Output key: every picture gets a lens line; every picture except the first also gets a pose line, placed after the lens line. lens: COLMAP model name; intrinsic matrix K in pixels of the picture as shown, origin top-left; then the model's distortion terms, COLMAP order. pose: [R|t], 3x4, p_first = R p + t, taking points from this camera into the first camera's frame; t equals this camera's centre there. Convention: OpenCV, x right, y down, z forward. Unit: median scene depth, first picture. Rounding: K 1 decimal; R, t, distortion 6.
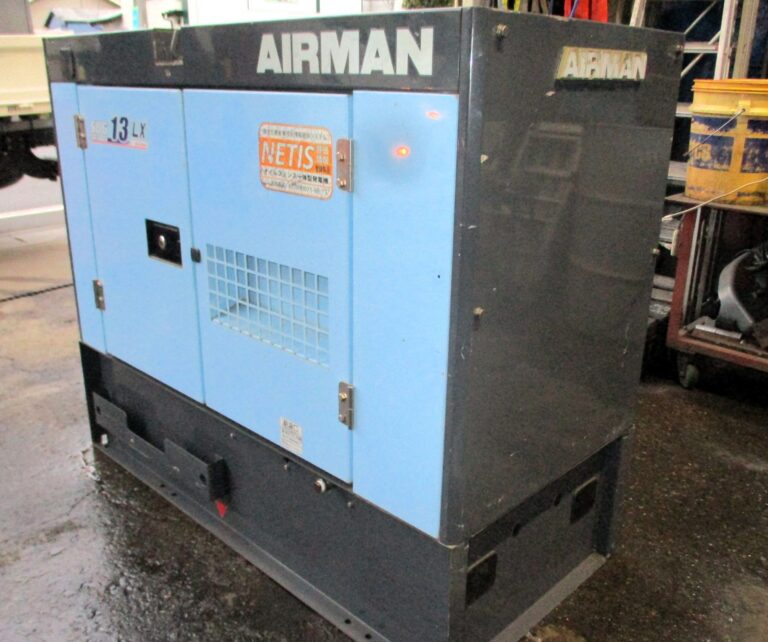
lens RADIAL K [[743.5, 0, 383.9], [0, 743.5, 321.6], [0, 0, 1]] dist [-0.054162, 0.000000]
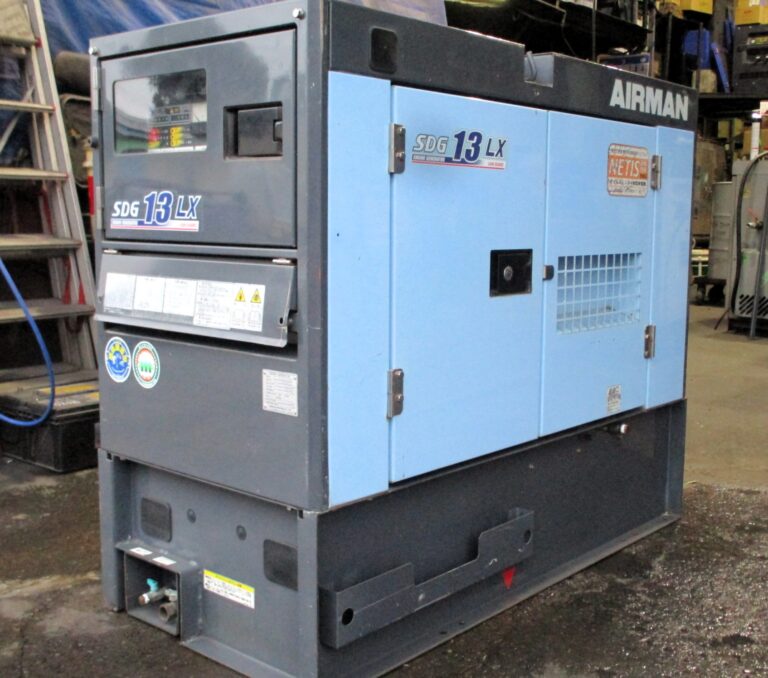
lens RADIAL K [[977.9, 0, 384.3], [0, 977.9, 339.3], [0, 0, 1]] dist [-0.084135, 0.000000]
pose [[-0.044311, -0.132814, 0.990150, -1.899056], [0.312541, 0.939529, 0.140011, -0.315203], [-0.948870, 0.315667, -0.000122, 1.511998]]
